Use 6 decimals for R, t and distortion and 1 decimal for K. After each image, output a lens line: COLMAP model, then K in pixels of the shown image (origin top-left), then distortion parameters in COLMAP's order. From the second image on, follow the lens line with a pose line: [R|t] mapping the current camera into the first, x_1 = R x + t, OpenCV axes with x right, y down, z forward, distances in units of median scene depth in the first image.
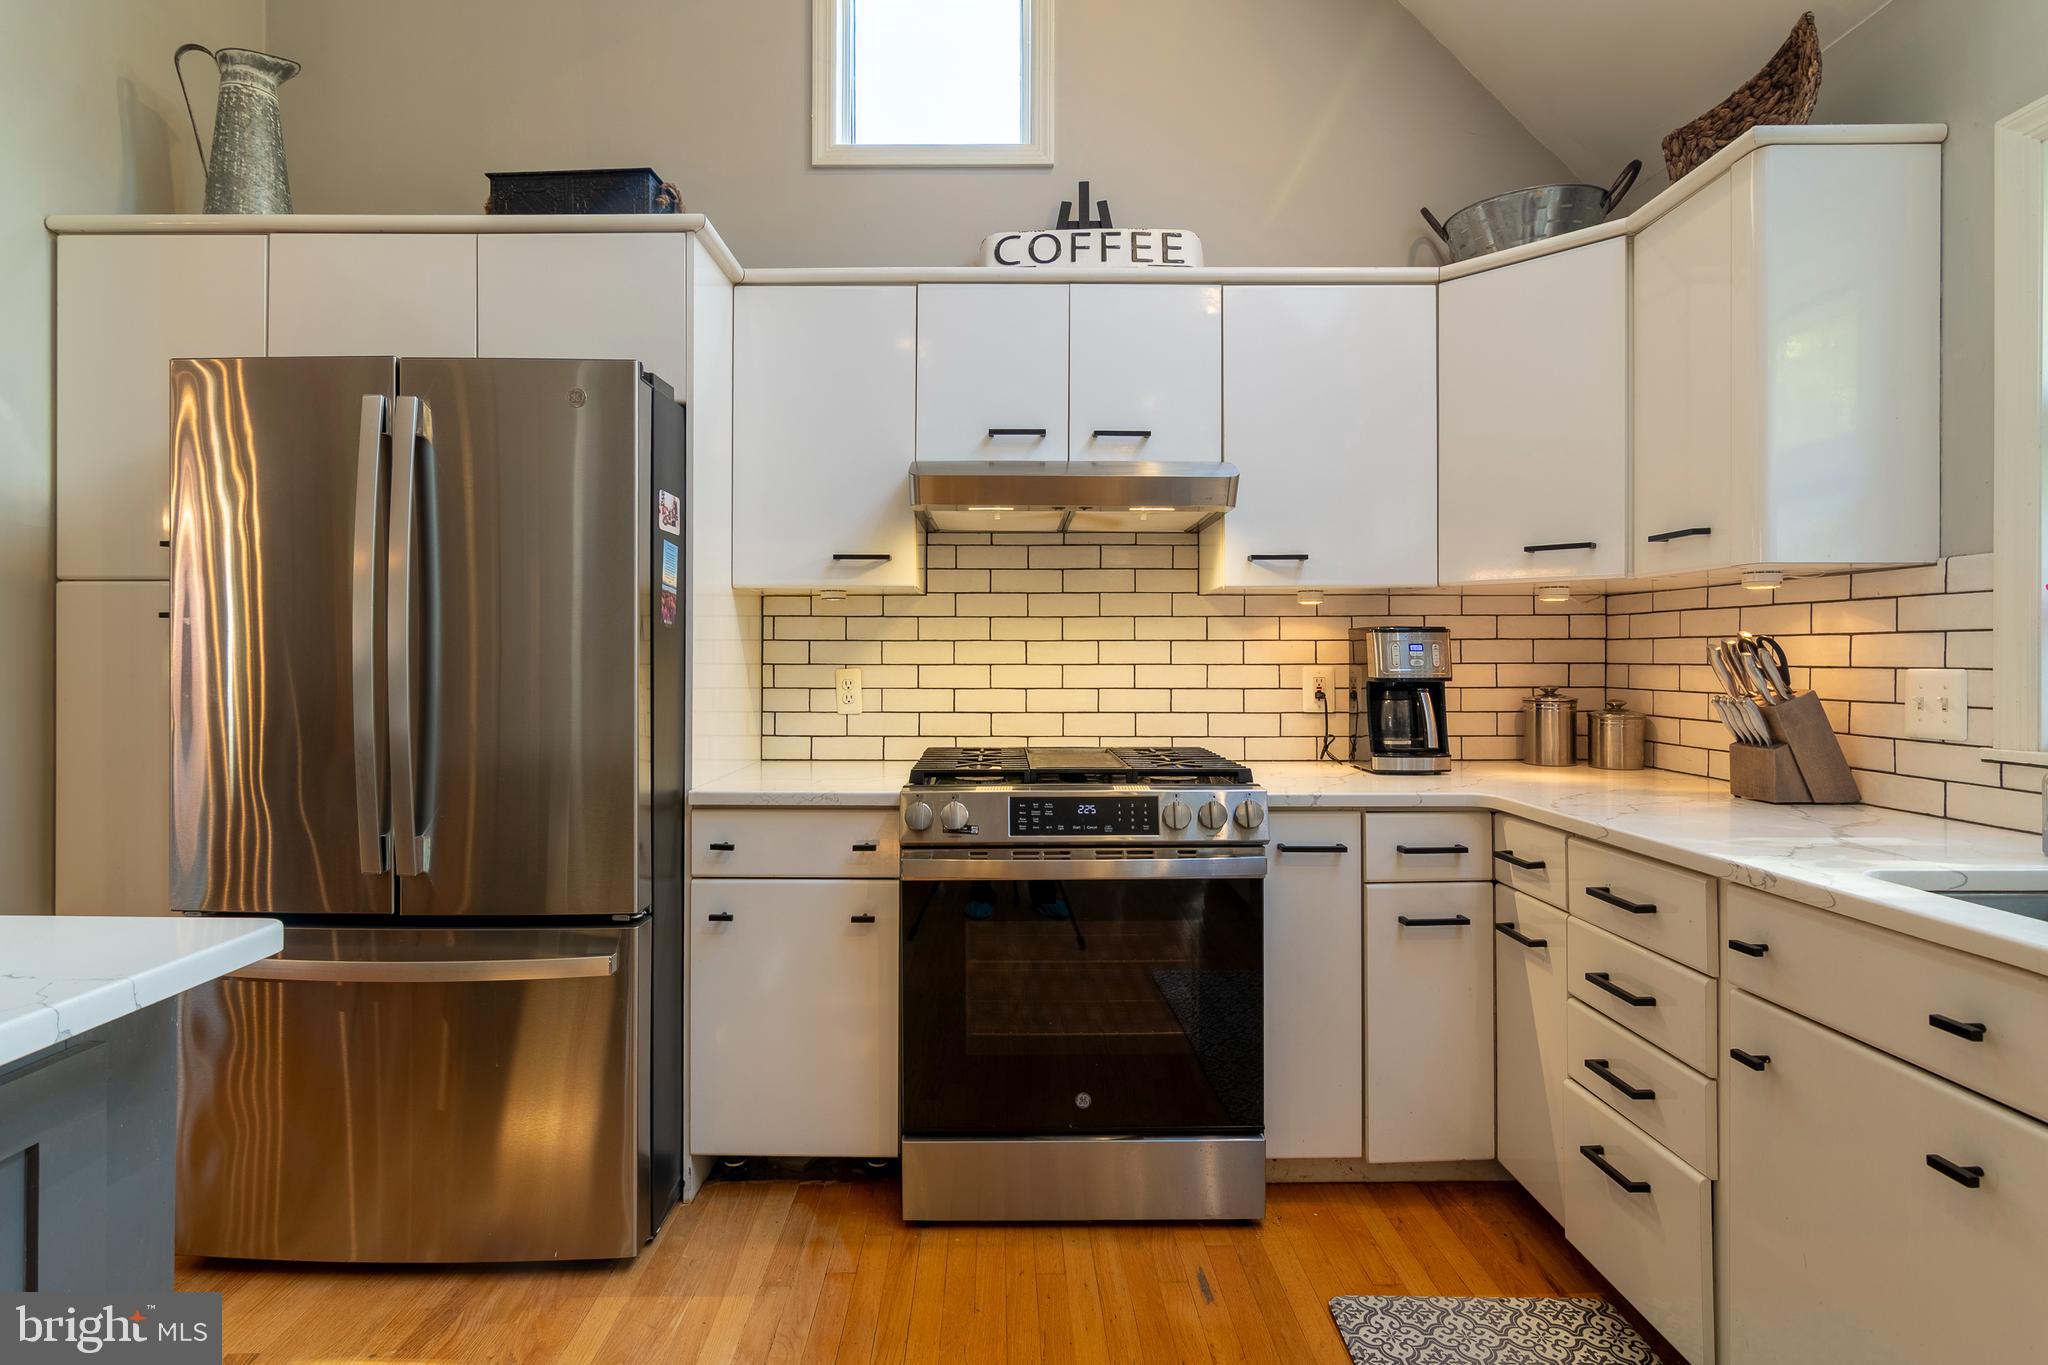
lens RADIAL K [[1026.7, 0, 1021.2], [0, 1026.7, 661.8], [0, 0, 1]] dist [-0.002291, -0.000026]
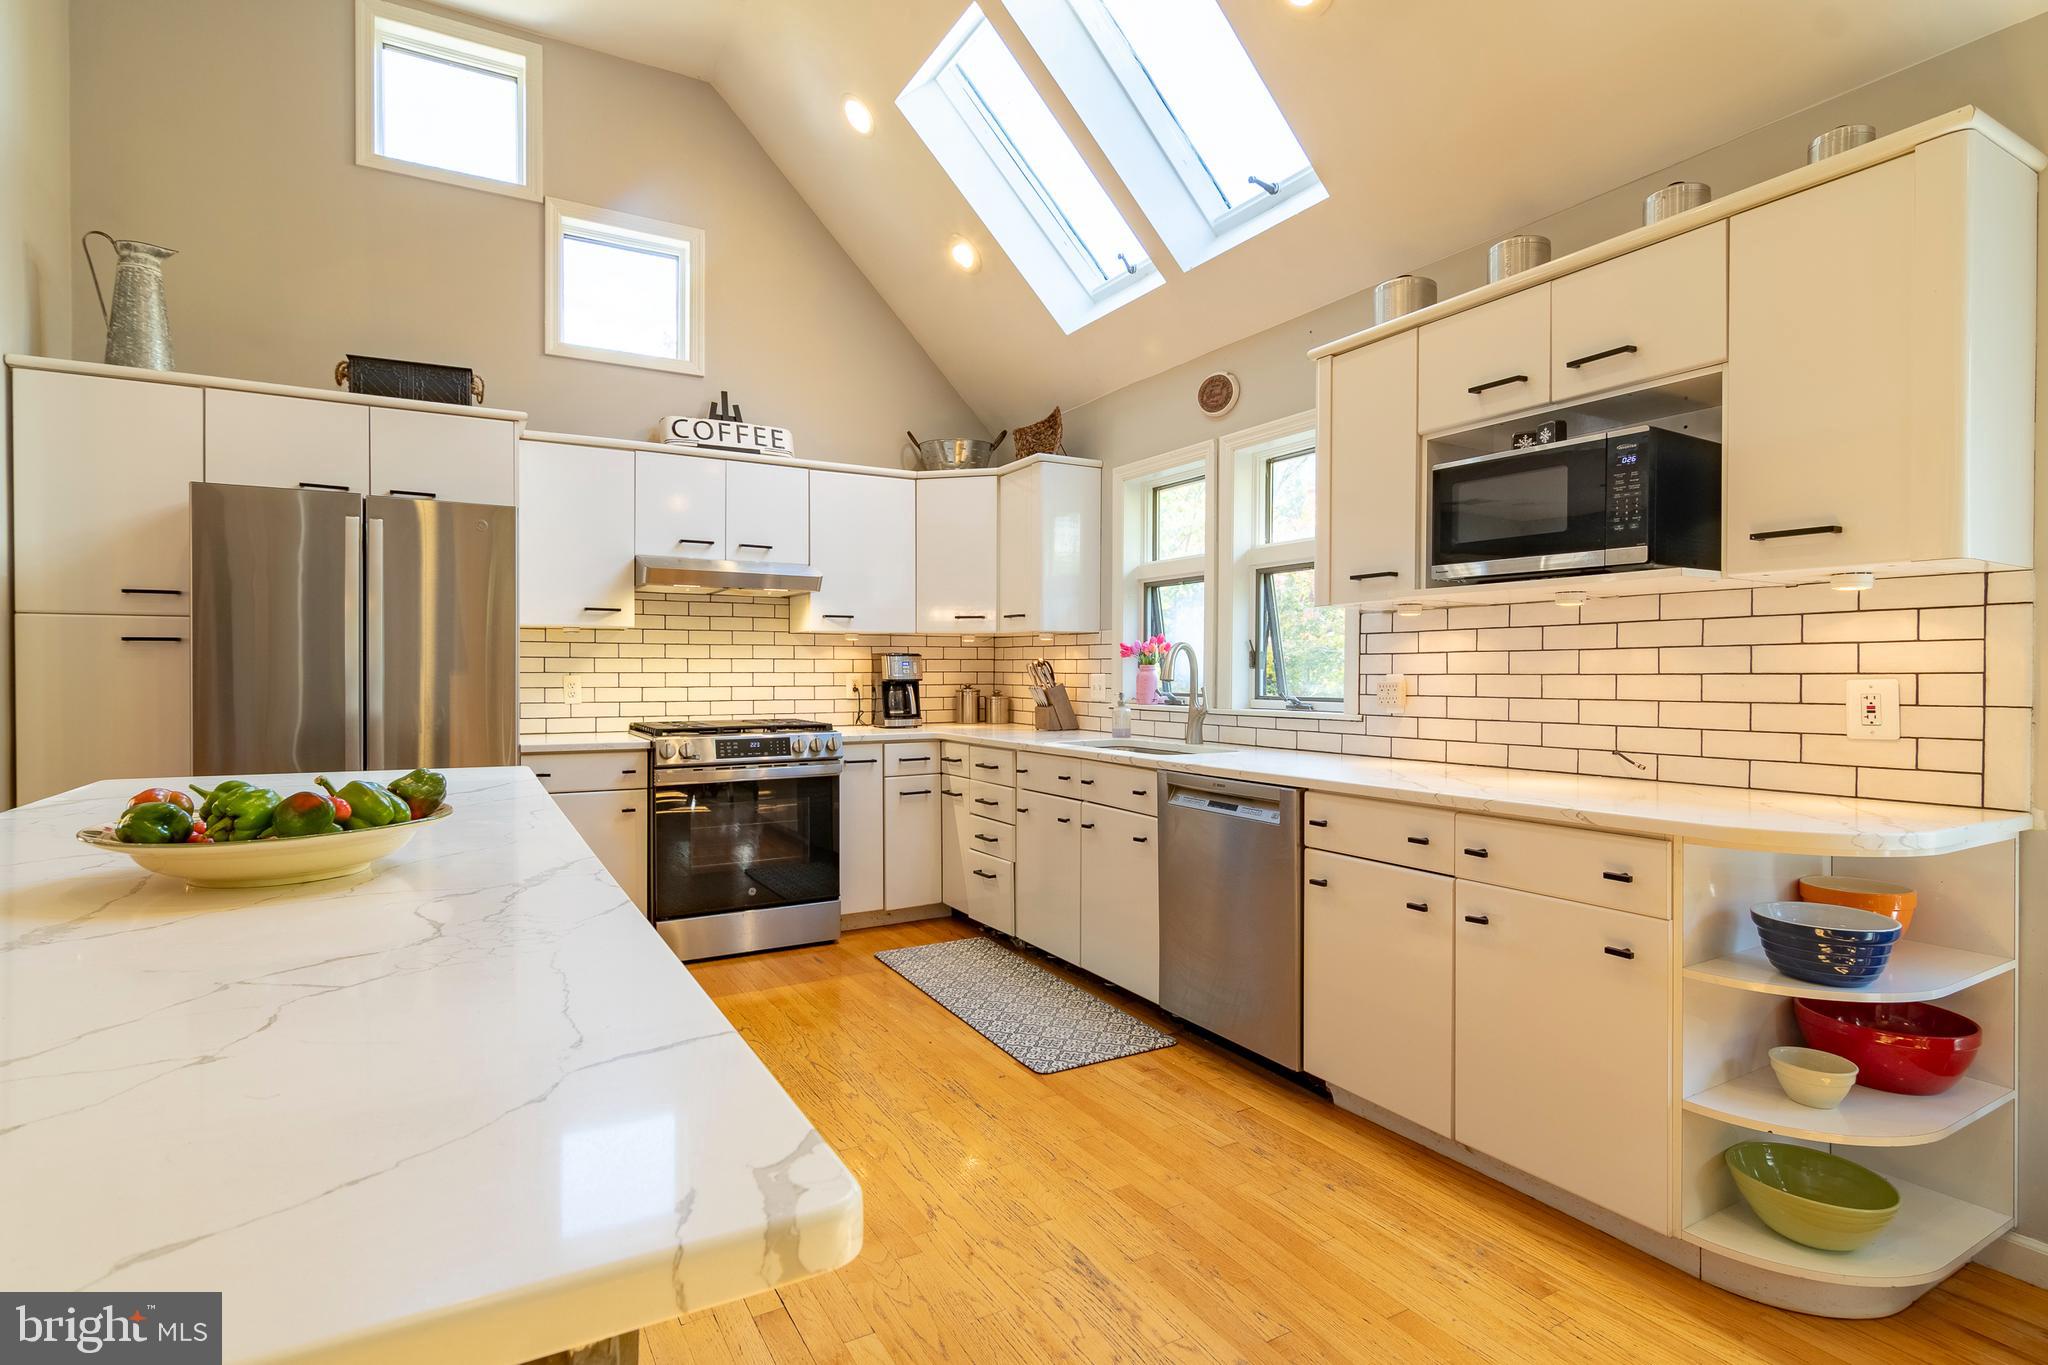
lens RADIAL K [[1026.7, 0, 1021.2], [0, 1026.7, 661.8], [0, 0, 1]] dist [-0.002291, -0.000026]
pose [[0.876468, 0.005321, 0.481430, -0.366968], [-0.000076, 0.999940, -0.010915, 0.003593], [-0.481459, 0.009530, 0.876417, -0.828157]]
